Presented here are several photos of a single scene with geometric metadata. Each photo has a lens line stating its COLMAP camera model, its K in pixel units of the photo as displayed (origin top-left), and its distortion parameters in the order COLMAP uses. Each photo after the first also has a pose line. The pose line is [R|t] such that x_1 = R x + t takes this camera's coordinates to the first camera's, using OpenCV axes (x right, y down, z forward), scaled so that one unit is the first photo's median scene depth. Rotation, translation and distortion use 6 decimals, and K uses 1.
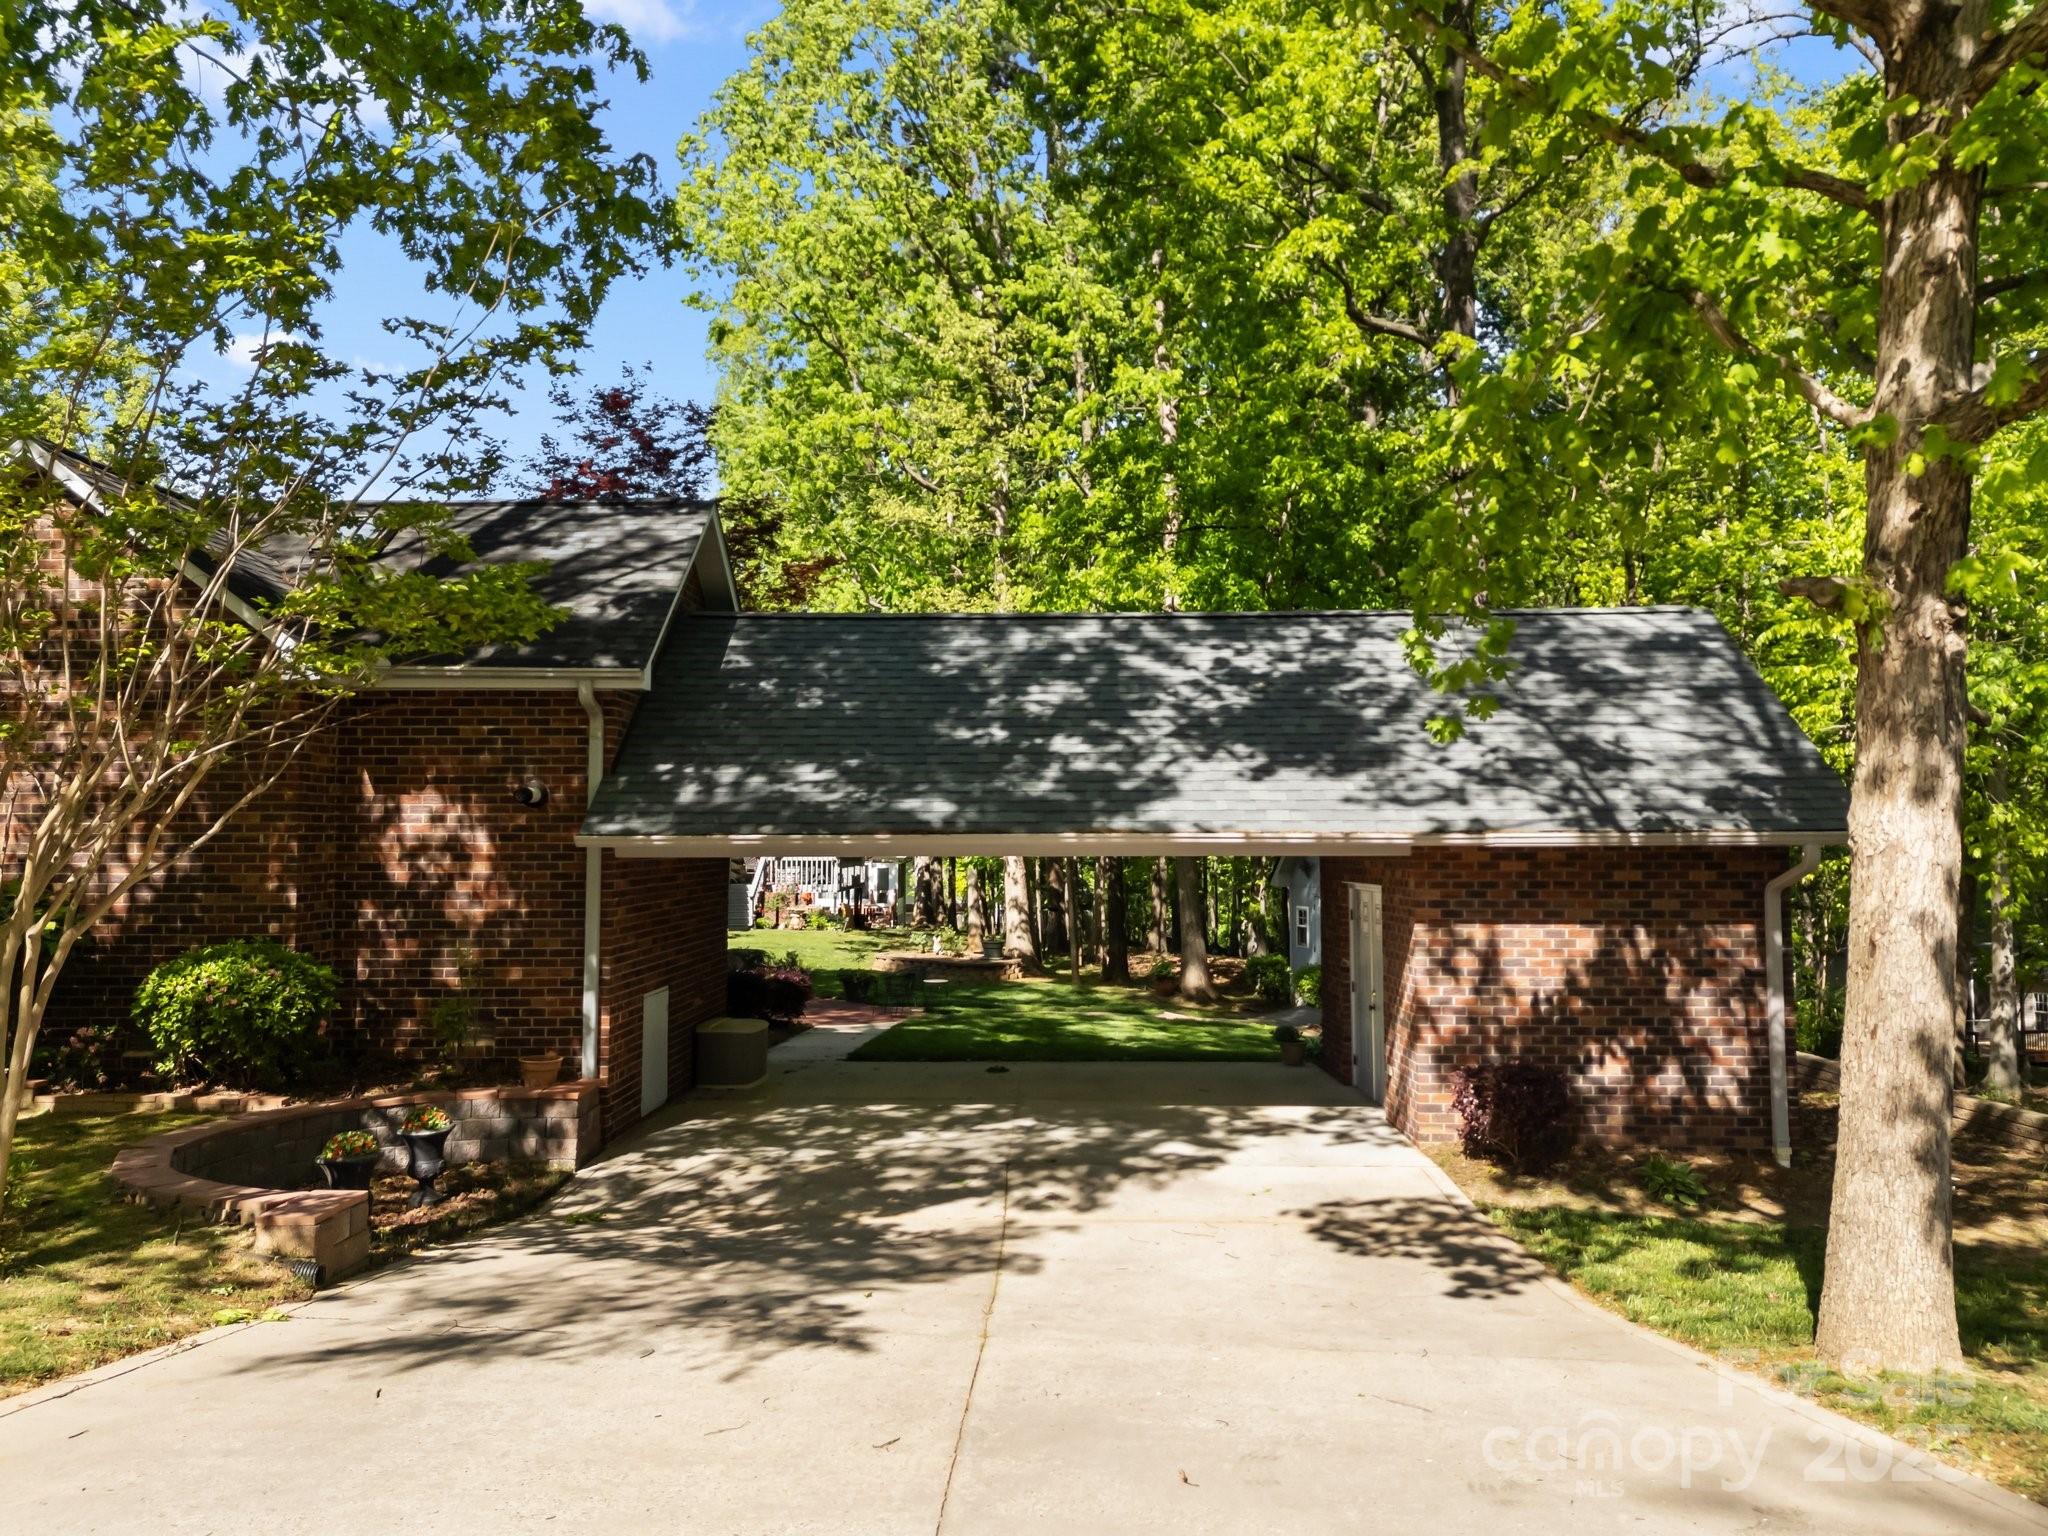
lens RADIAL K [[1518.1, 0, 1024.0], [0, 1518.1, 768.0], [0, 0, 1]] dist [0.109366, -0.111939]
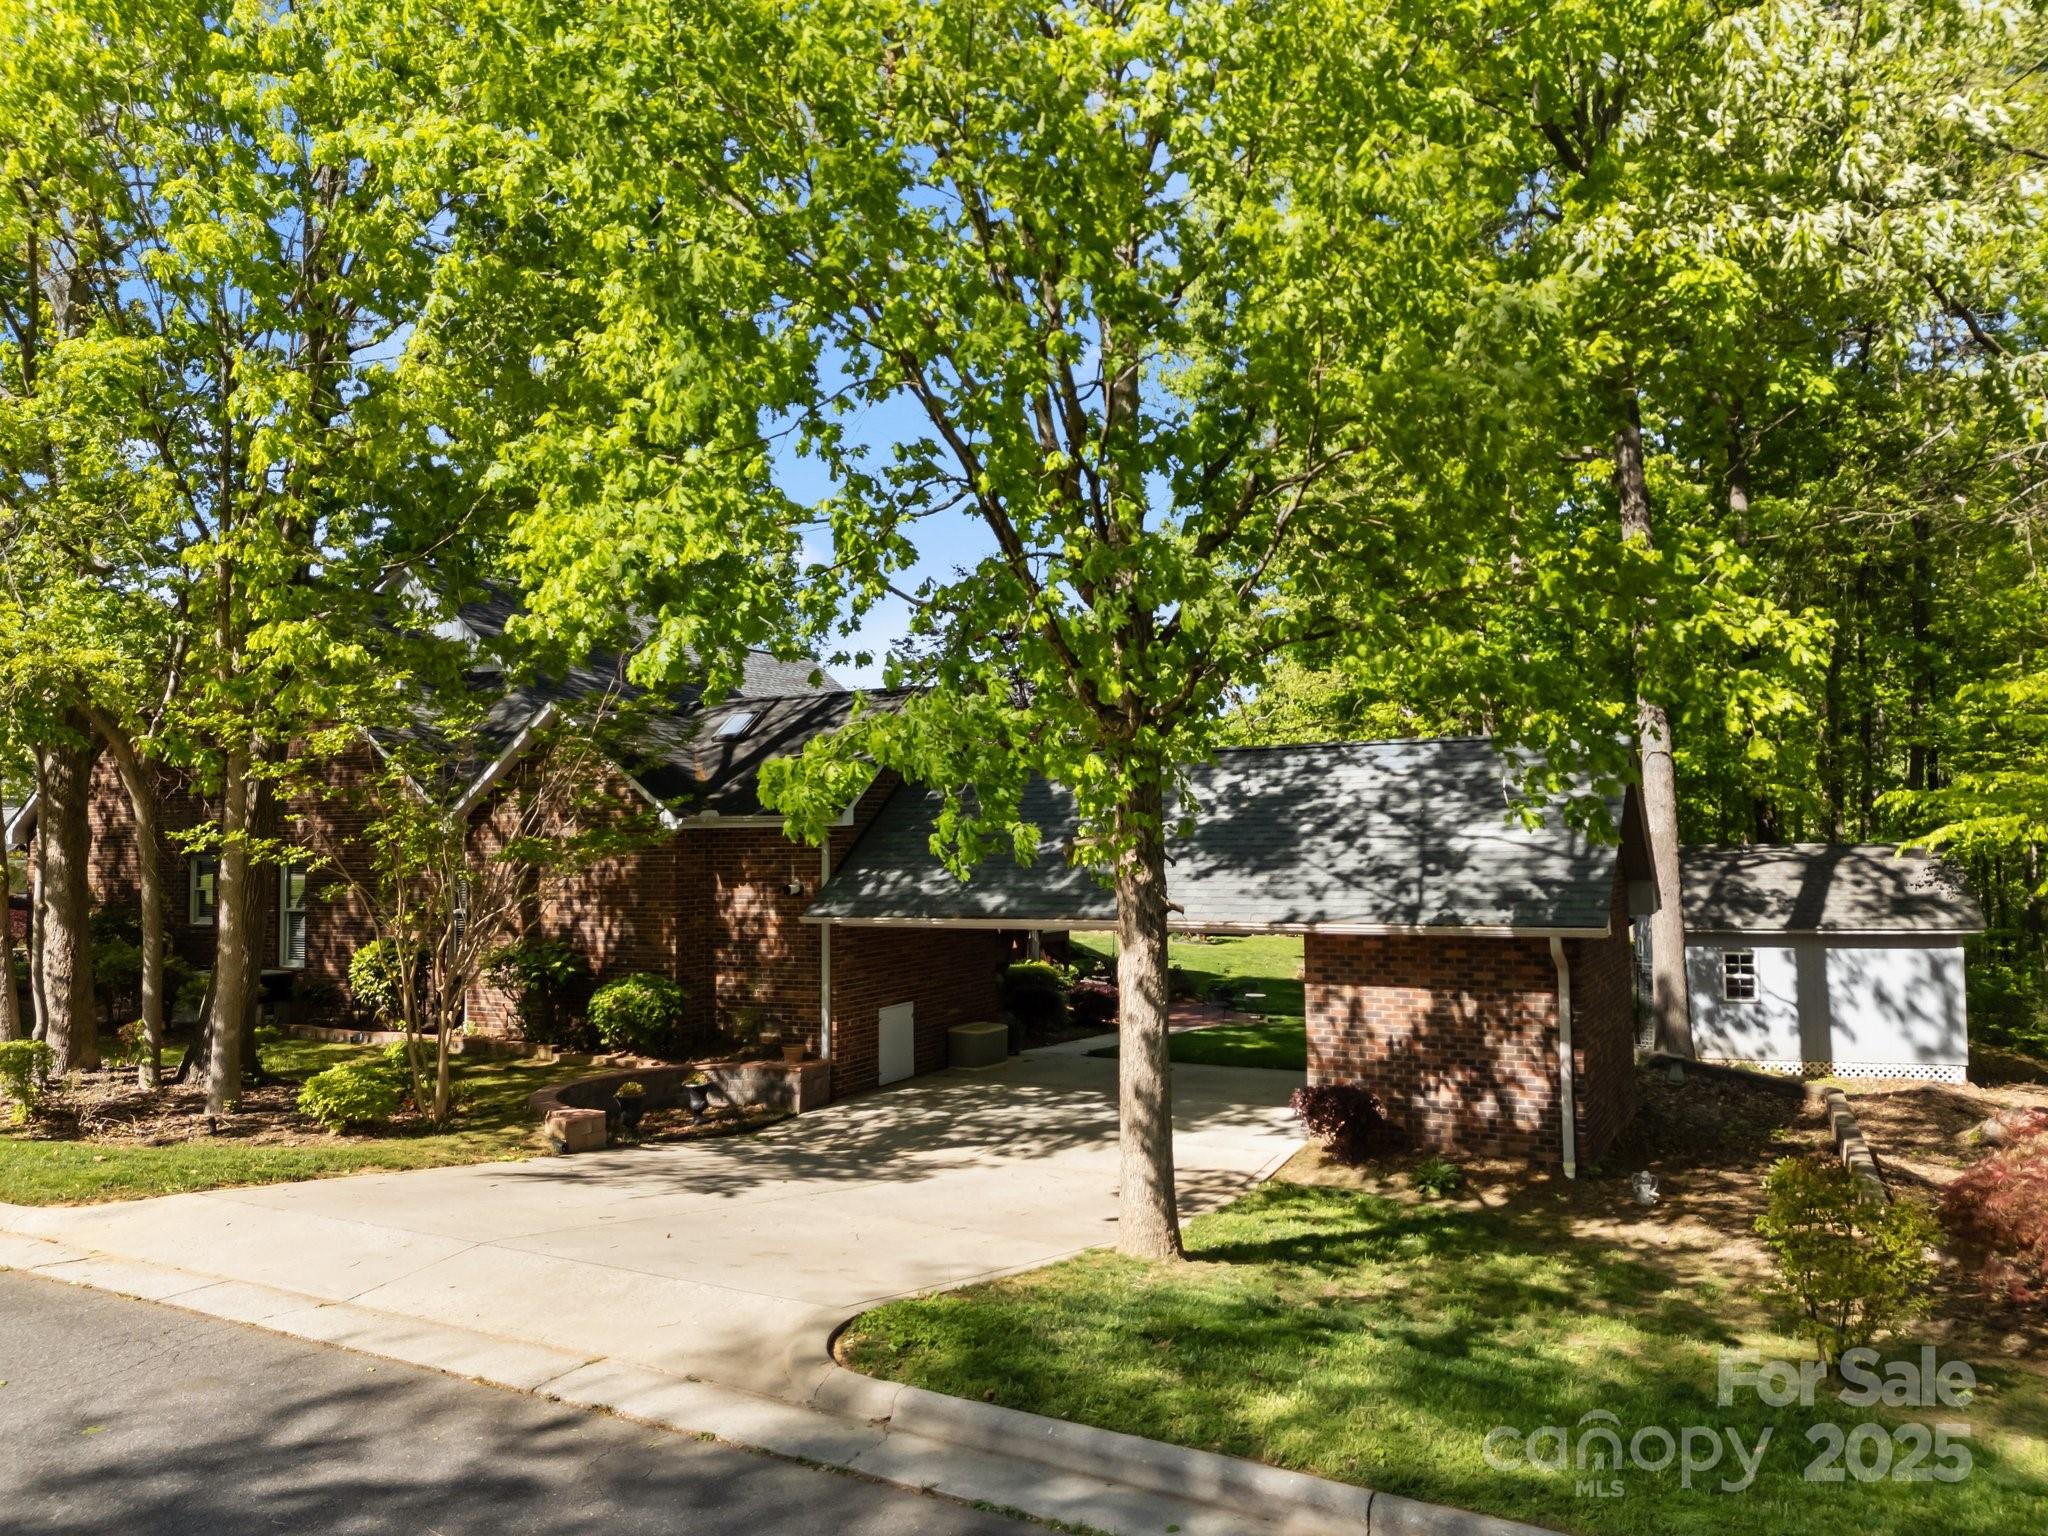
lens RADIAL K [[1534.8, 0, 1024.0], [0, 1534.8, 768.0], [0, 0, 1]] dist [0.117420, -0.103881]
pose [[0.888053, -0.031138, -0.458686, 0.688973], [0.038742, 0.999223, 0.007175, -0.118285], [0.458107, -0.024142, 0.888569, -0.383154]]
